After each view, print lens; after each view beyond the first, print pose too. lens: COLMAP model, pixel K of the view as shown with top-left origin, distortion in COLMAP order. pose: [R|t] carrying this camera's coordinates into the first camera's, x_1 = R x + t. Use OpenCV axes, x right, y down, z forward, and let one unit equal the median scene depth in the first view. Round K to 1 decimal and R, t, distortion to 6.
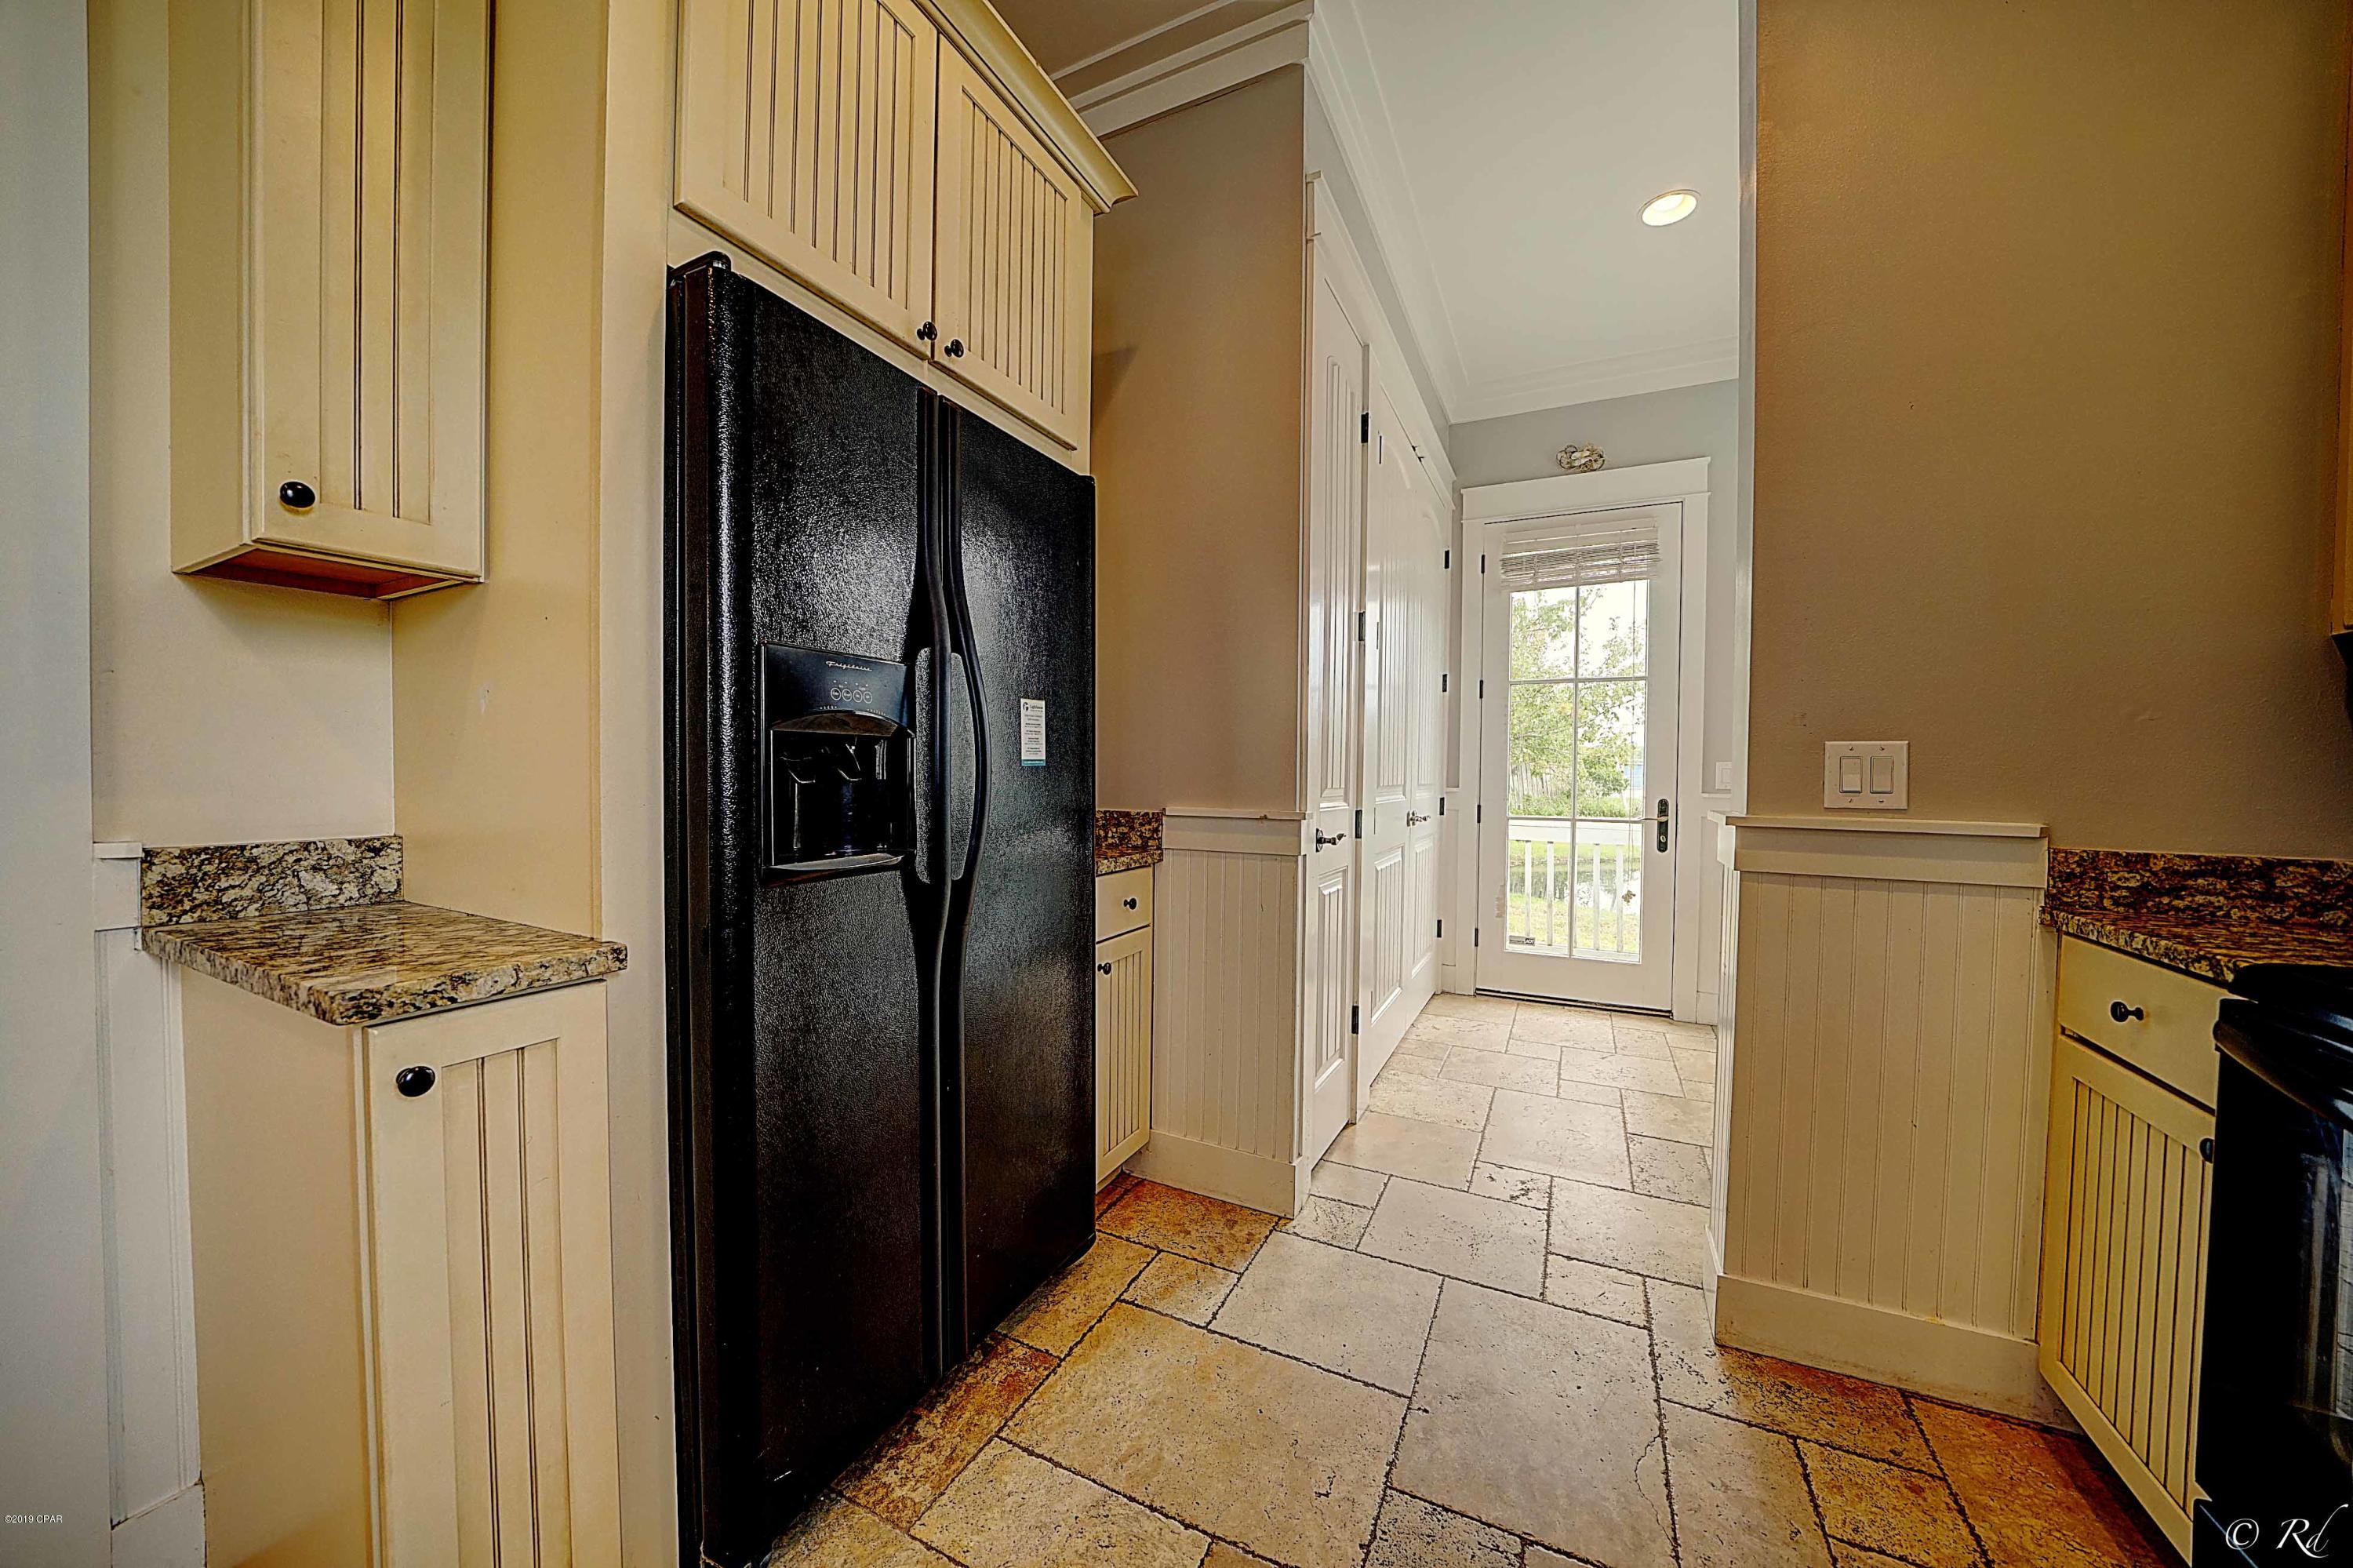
lens RADIAL K [[815.3, 0, 1174.2], [0, 815.3, 787.7], [0, 0, 1]] dist [-0.030580, 0.004123]
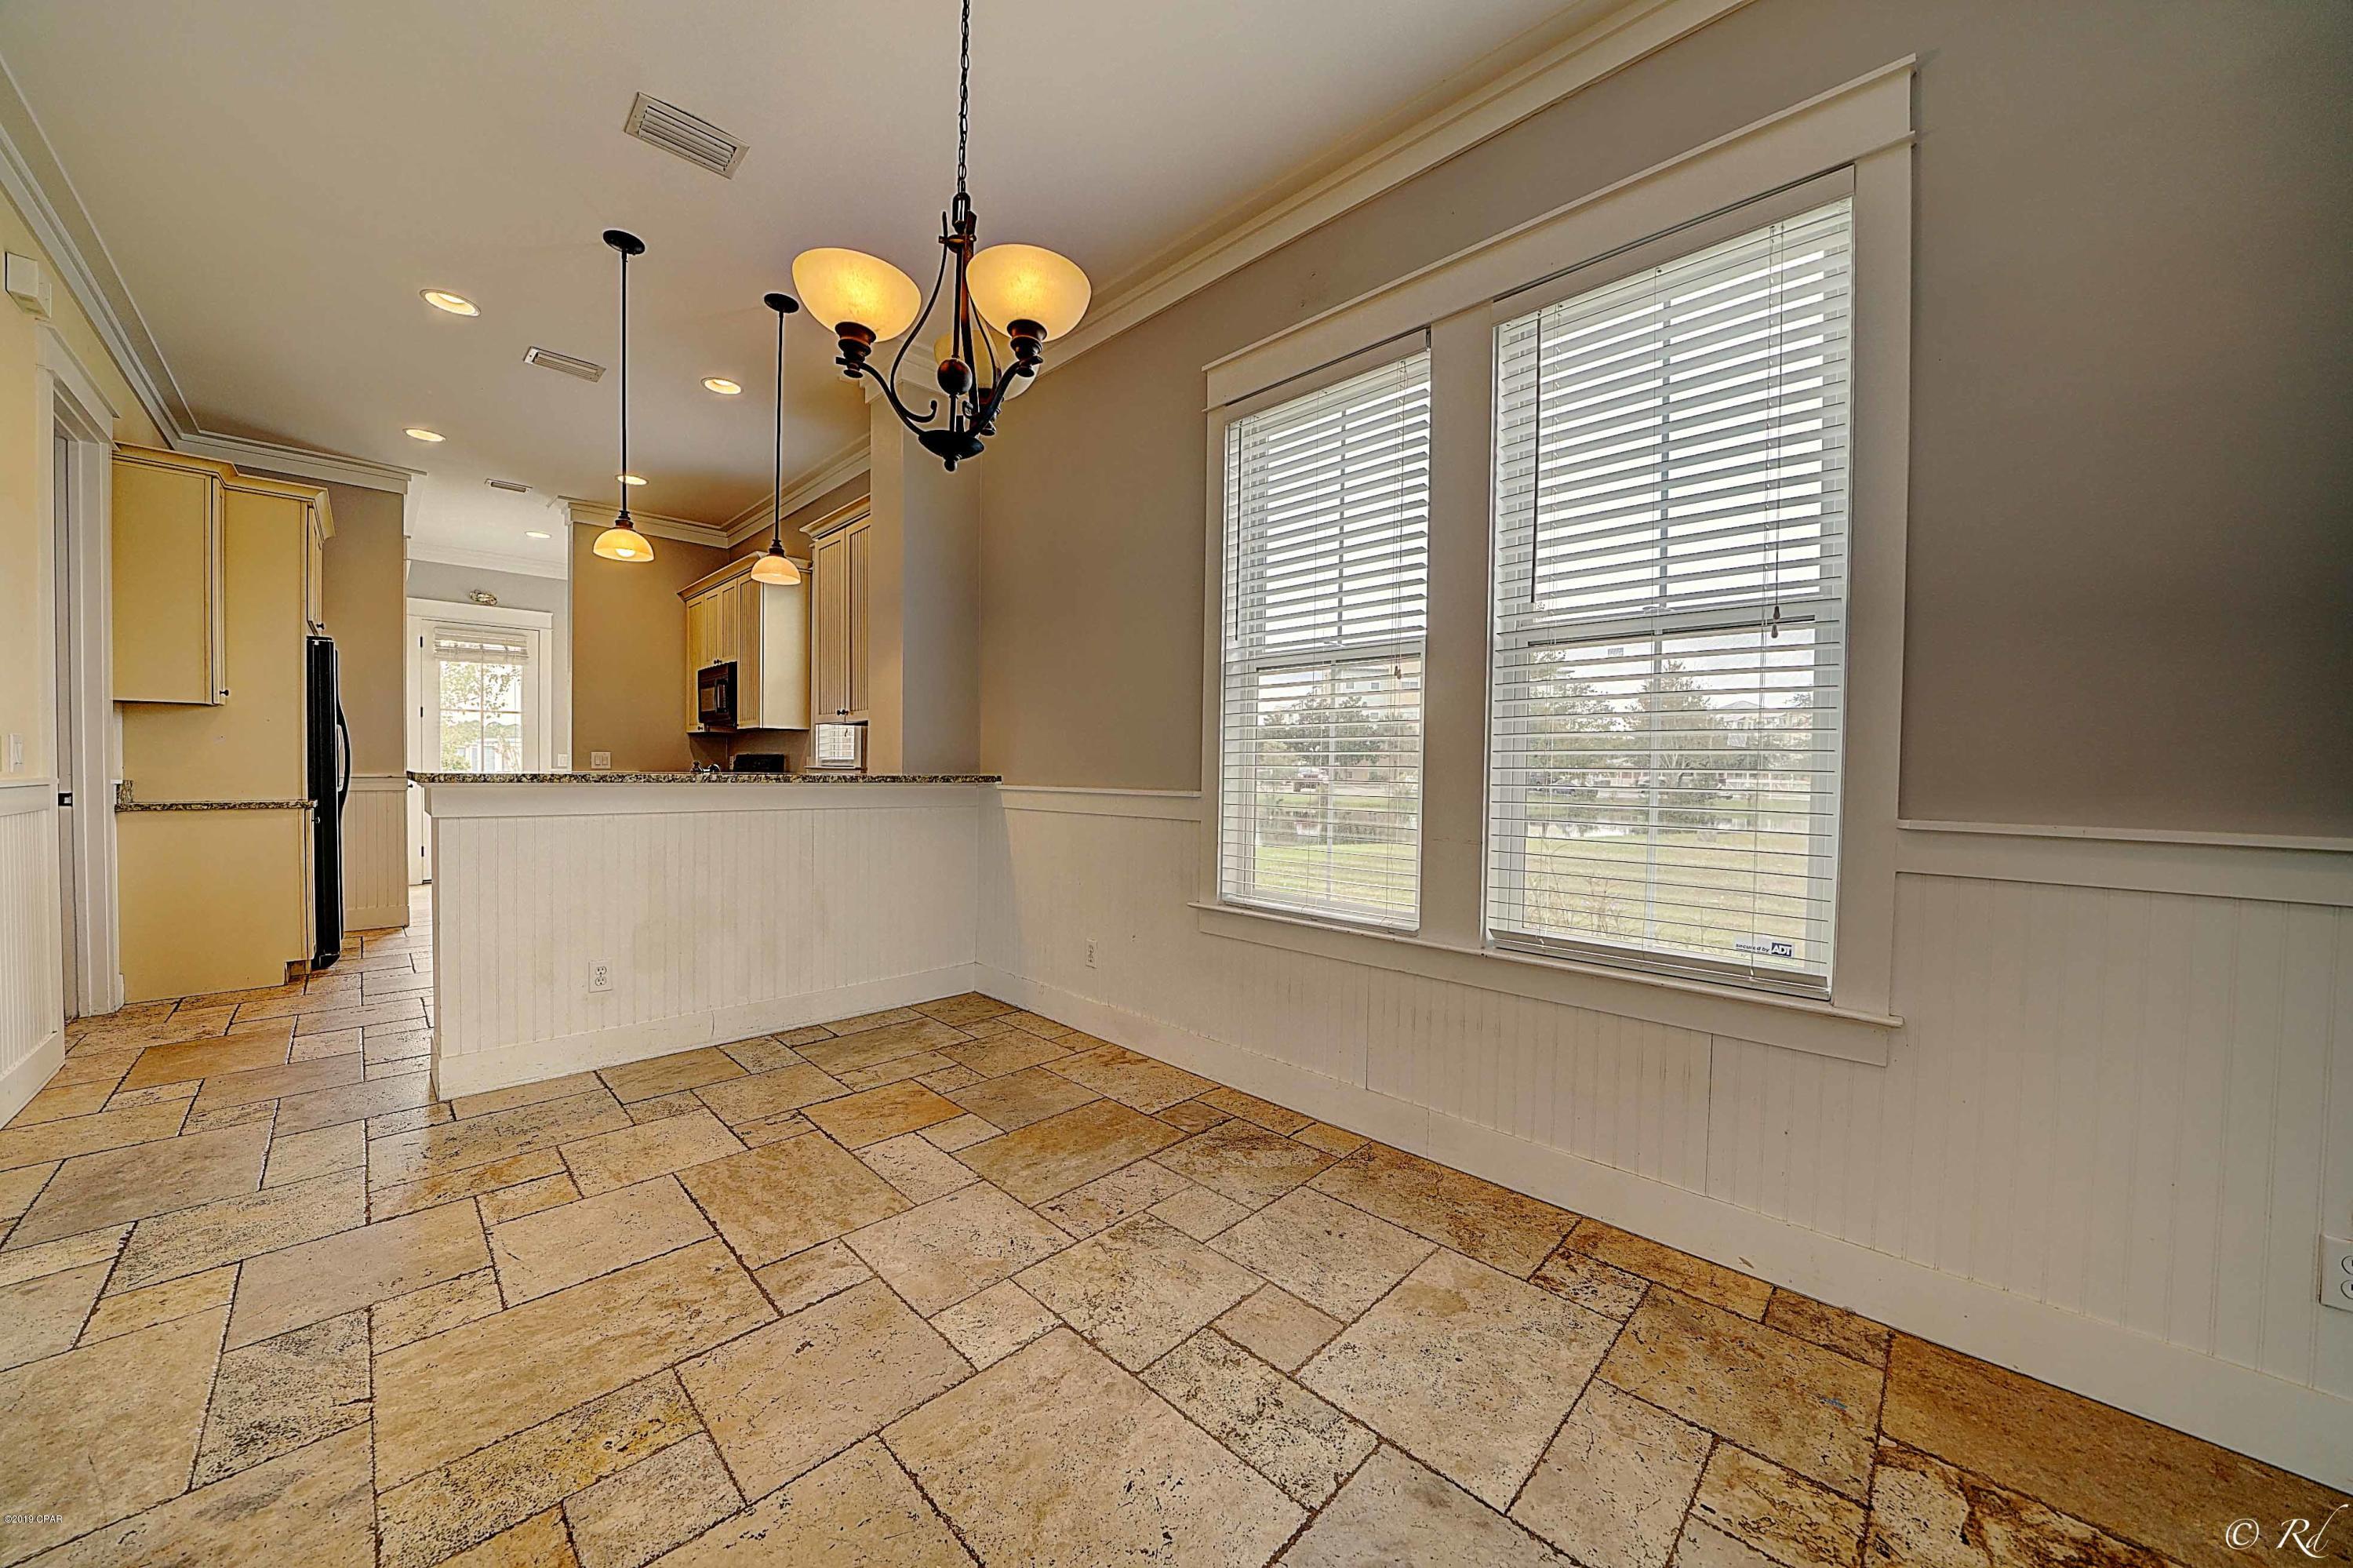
lens RADIAL K [[815.3, 0, 1174.2], [0, 815.3, 787.7], [0, 0, 1]] dist [-0.030580, 0.004123]
pose [[0.299314, -0.029042, 0.953713, -0.870108], [0.008291, 0.999578, 0.027837, 0.013552], [-0.954119, -0.000425, 0.299428, -1.204278]]
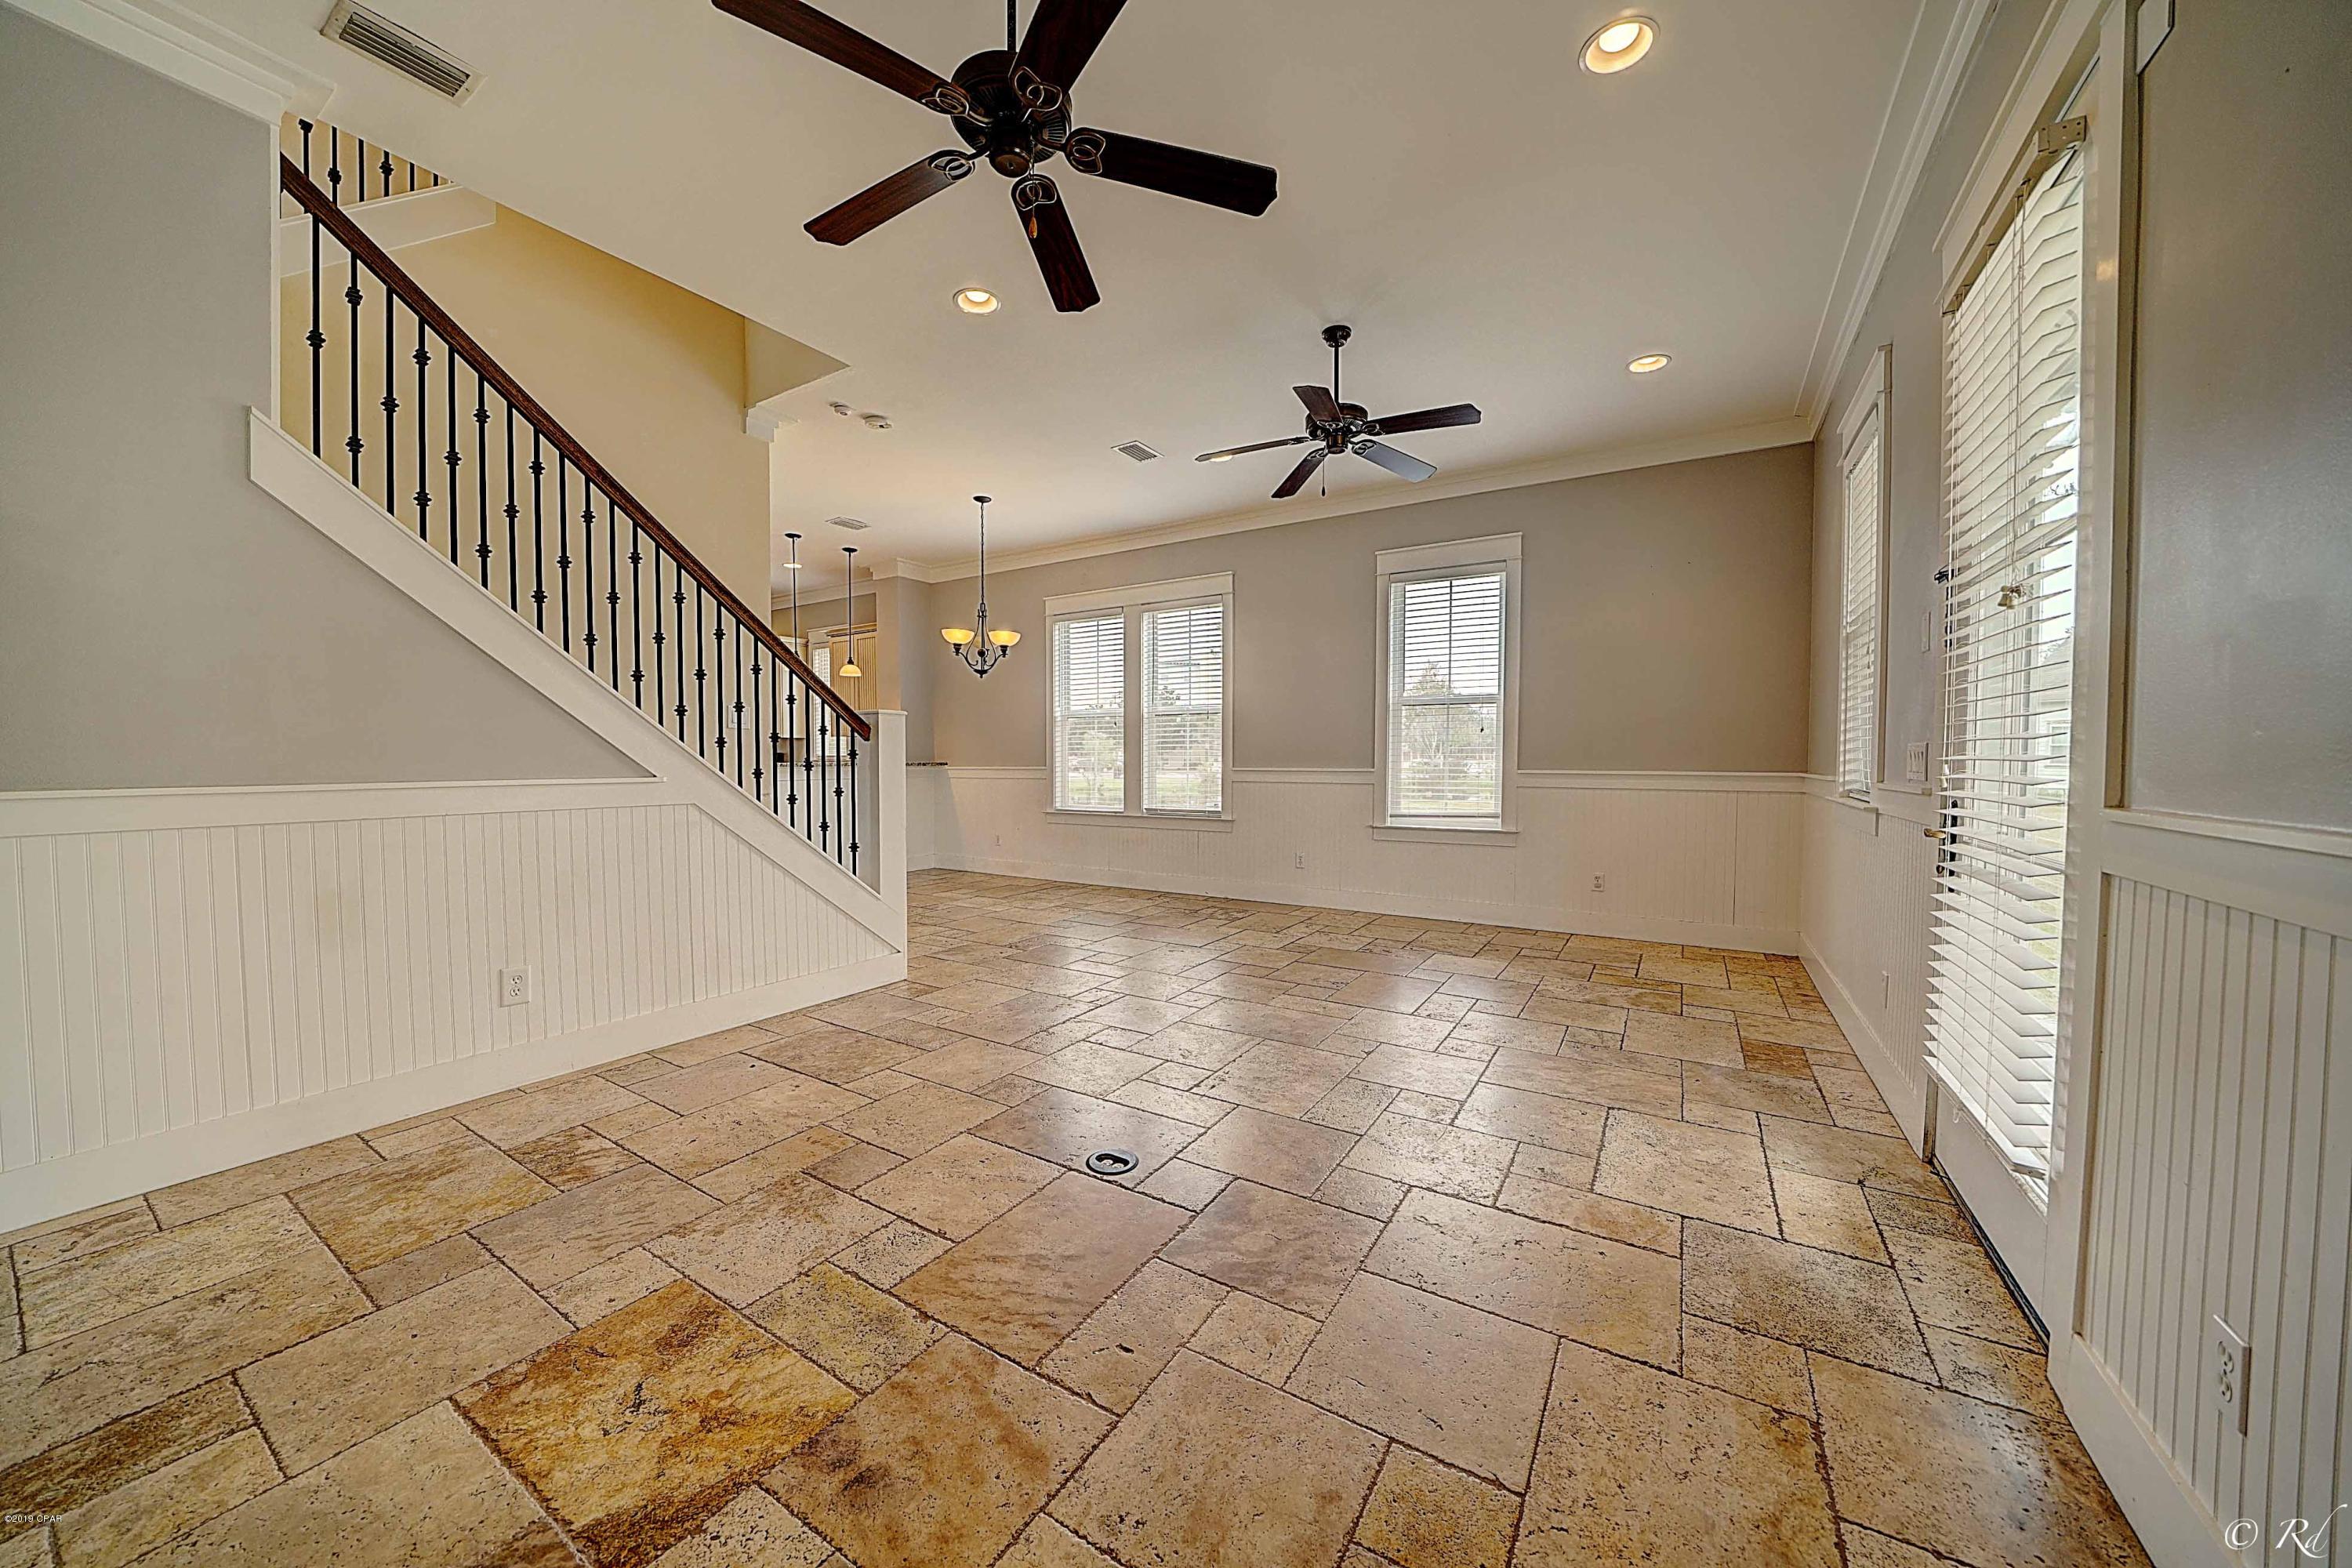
lens RADIAL K [[814.9, 0, 1173.7], [0, 814.9, 787.7], [0, 0, 1]] dist [-0.030580, 0.004123]
pose [[0.089963, -0.046517, 0.994858, -2.039470], [0.022416, 0.998750, 0.044672, 0.009531], [-0.995693, 0.018282, 0.090893, -1.477478]]
